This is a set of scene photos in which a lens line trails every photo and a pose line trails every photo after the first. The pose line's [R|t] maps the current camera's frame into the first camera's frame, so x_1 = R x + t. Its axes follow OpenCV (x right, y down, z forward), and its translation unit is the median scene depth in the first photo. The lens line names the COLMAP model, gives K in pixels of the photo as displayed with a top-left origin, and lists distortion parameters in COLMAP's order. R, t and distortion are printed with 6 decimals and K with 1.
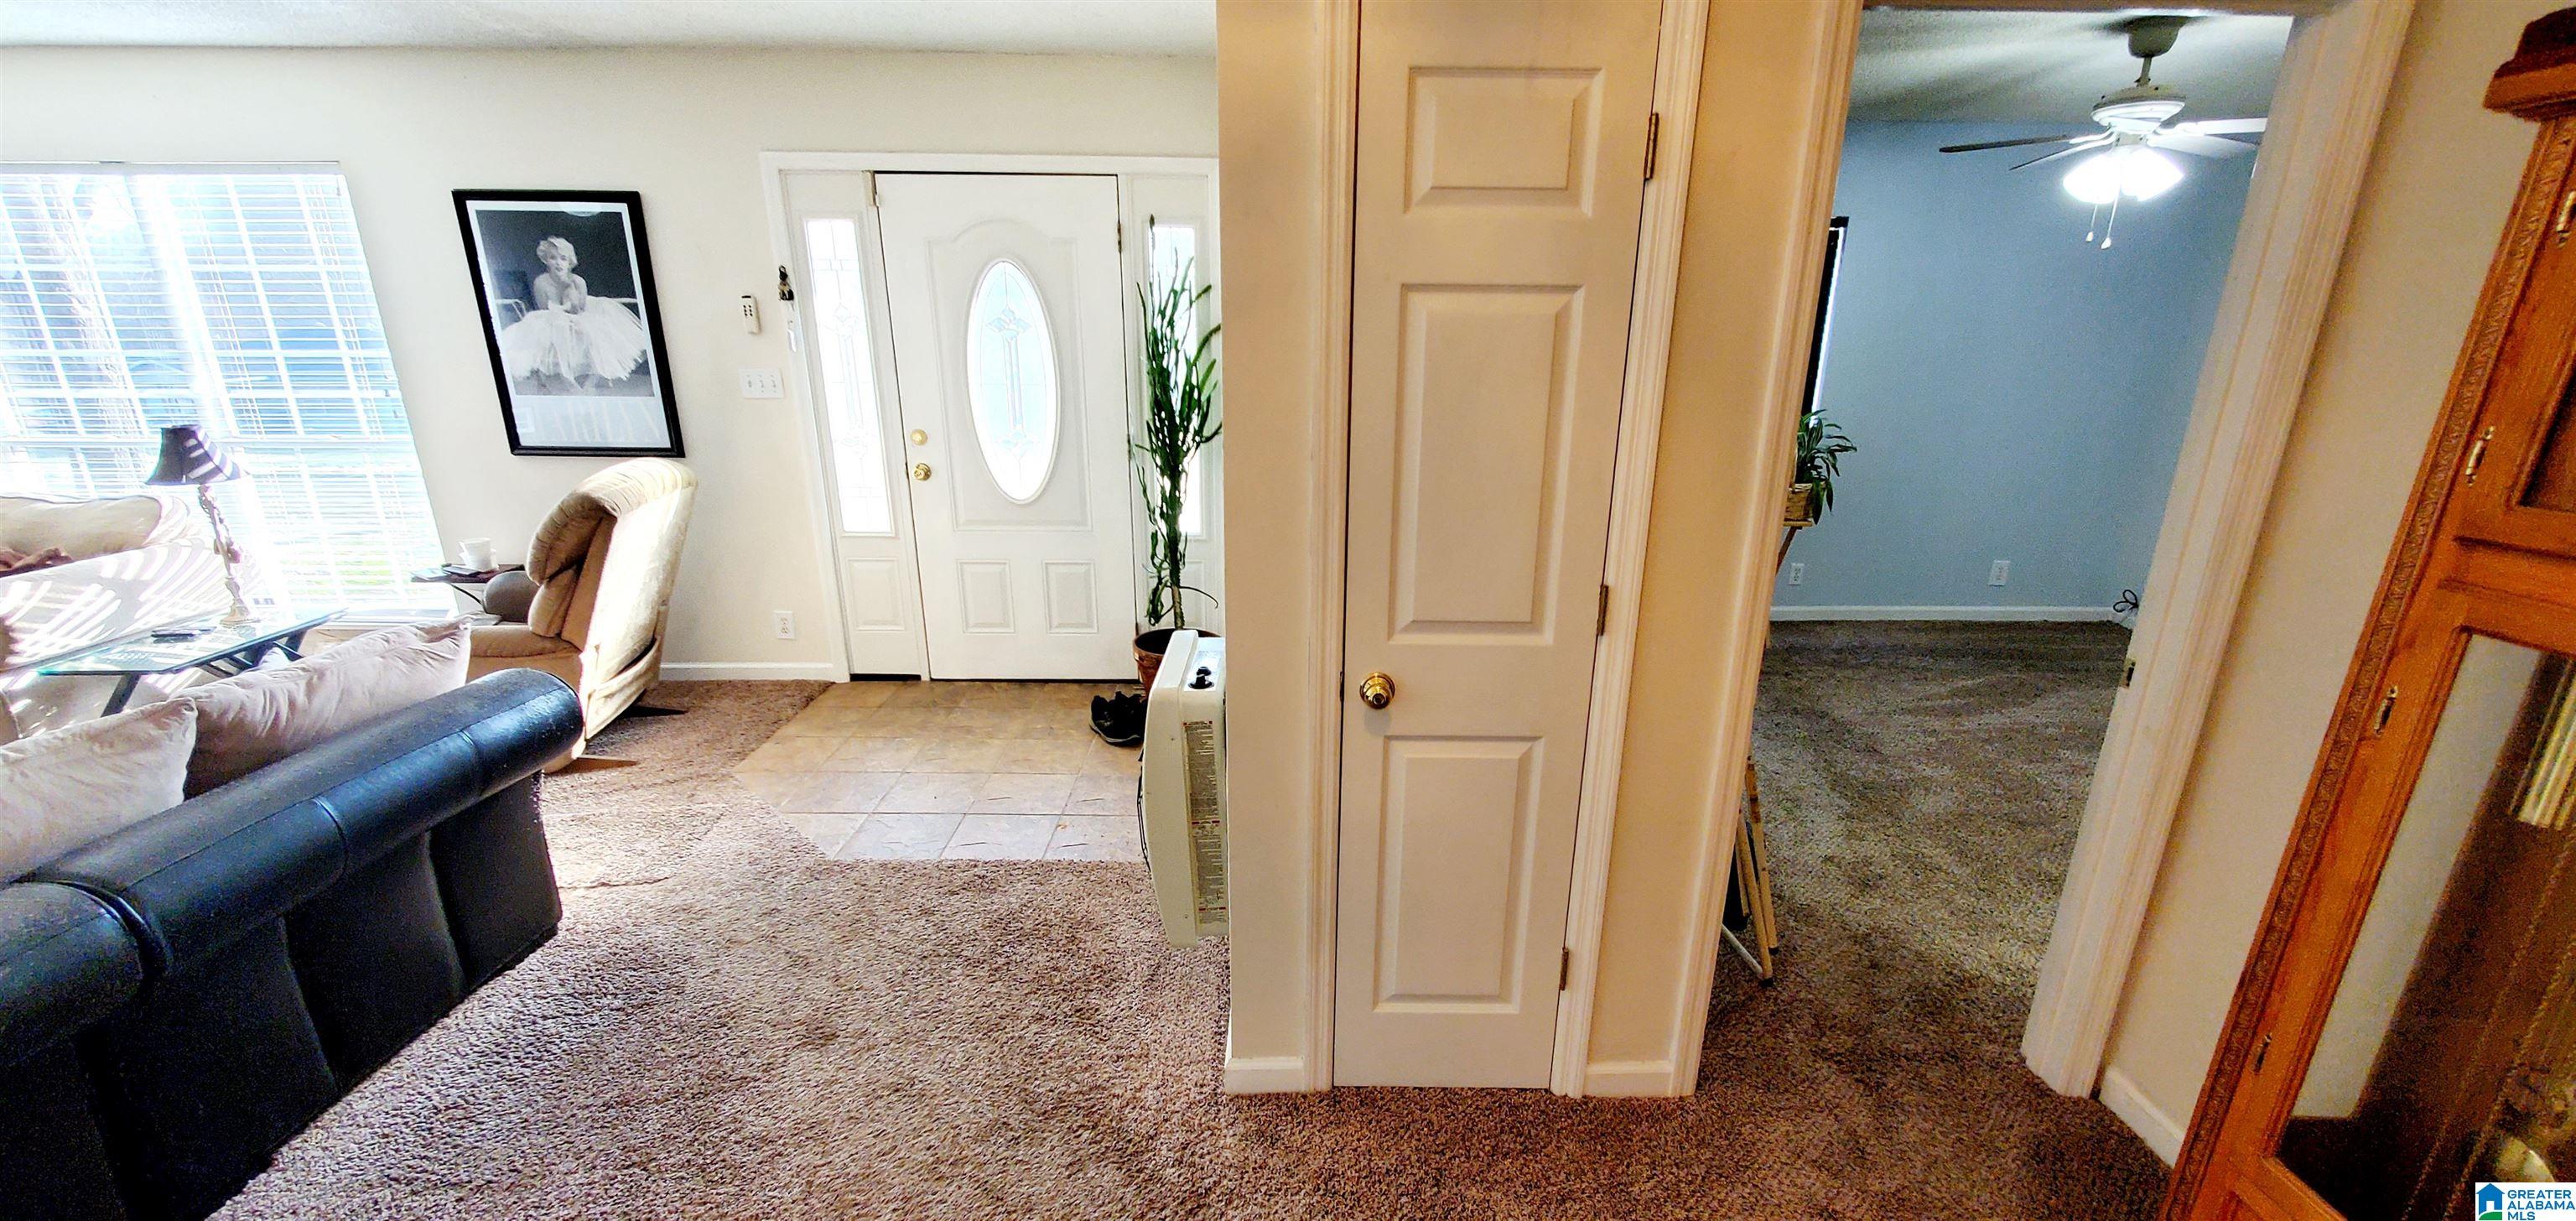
lens RADIAL K [[1021.7, 0, 1307.9], [0, 1021.7, 652.0], [0, 0, 1]] dist [0.000694, -0.001001]
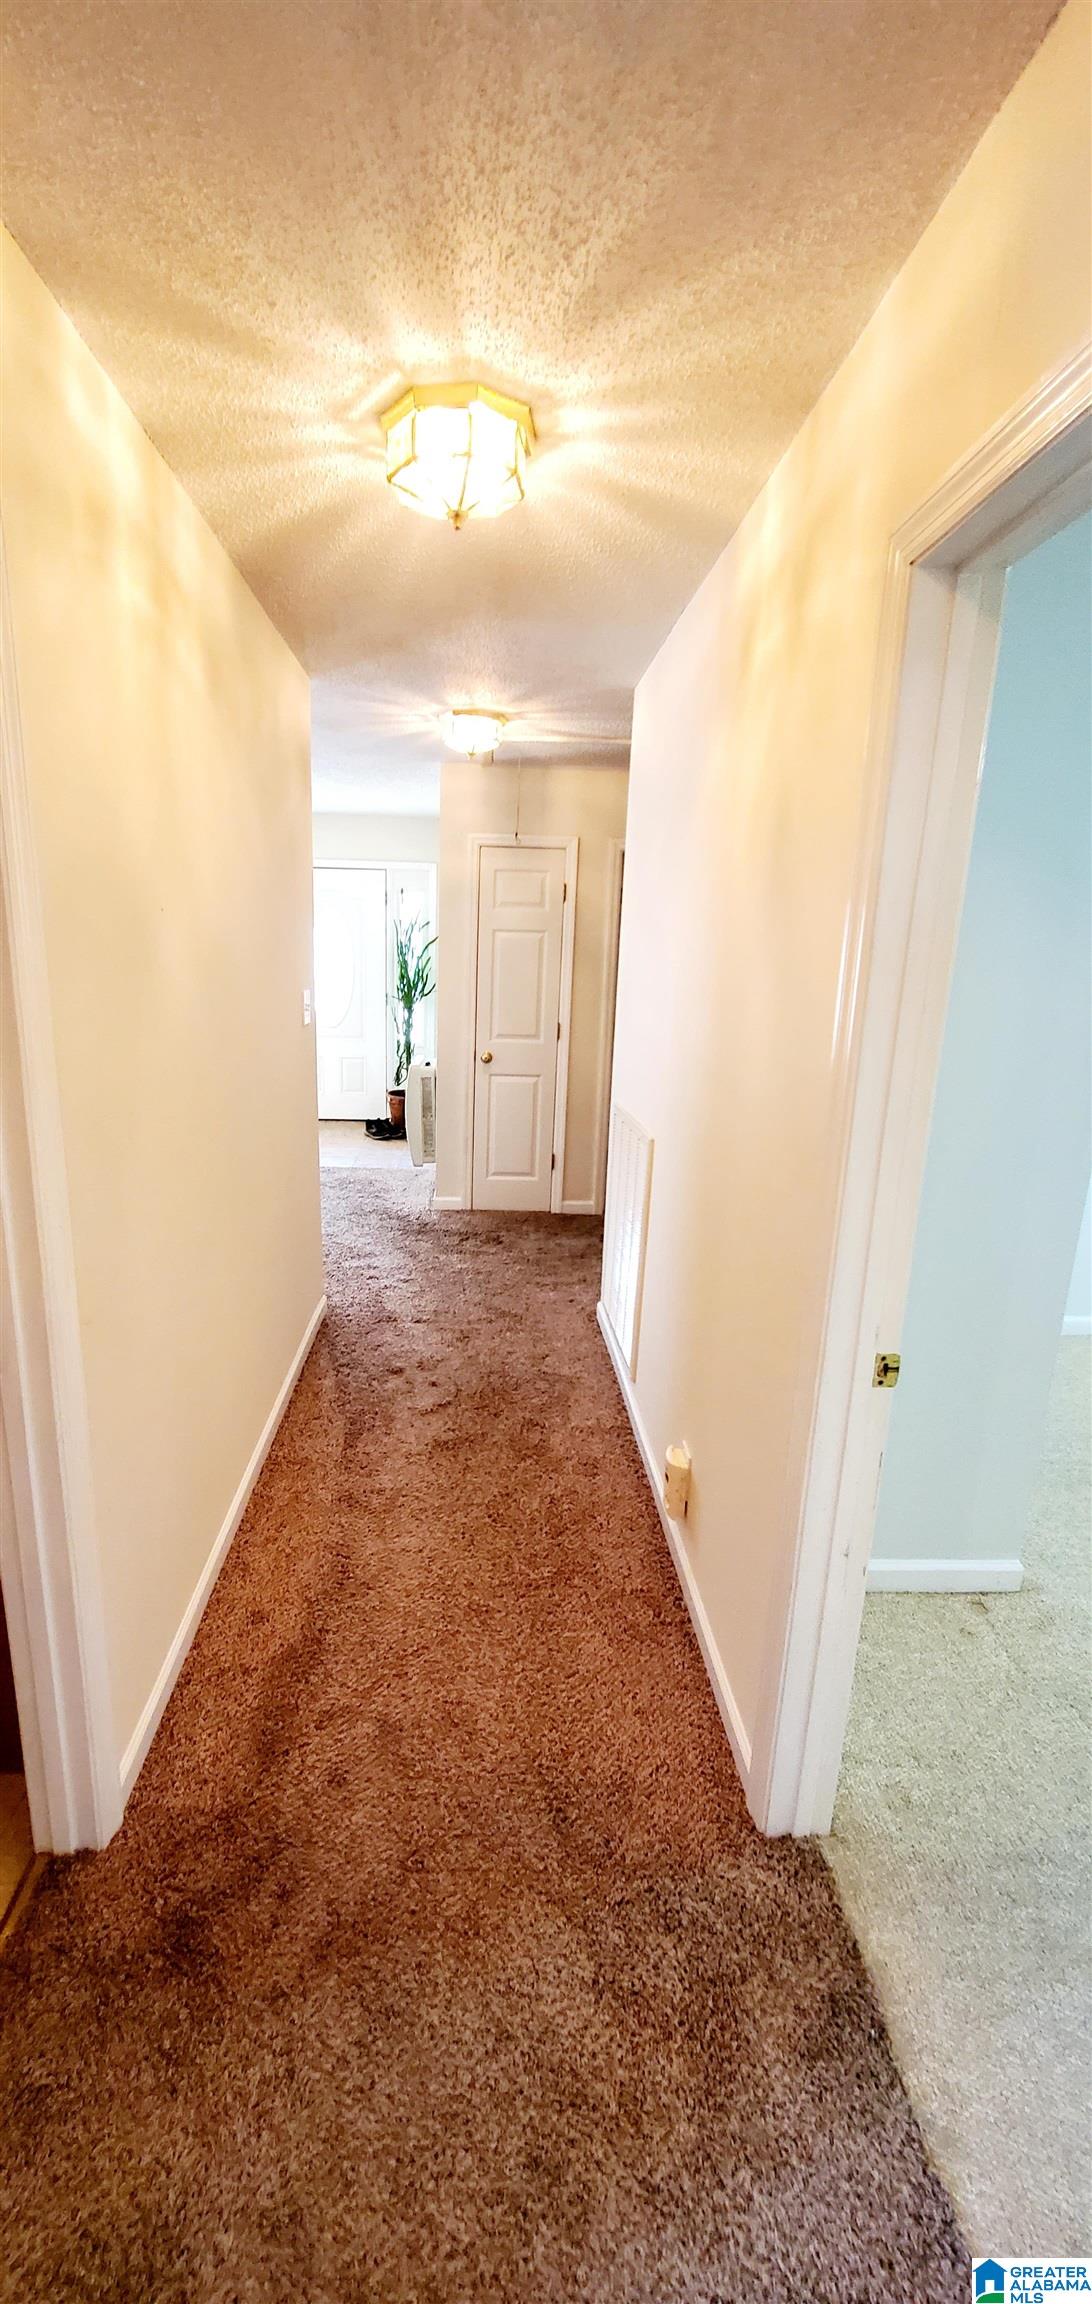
lens RADIAL K [[913.8, 0, 508.5], [0, 913.8, 1154.4], [0, 0, 1]] dist [0.000694, -0.001001]
pose [[0.999802, 0.015582, 0.012359, 0.049471], [-0.014524, 0.996567, -0.081502, 0.259666], [-0.013587, 0.081306, 0.996597, -0.807681]]
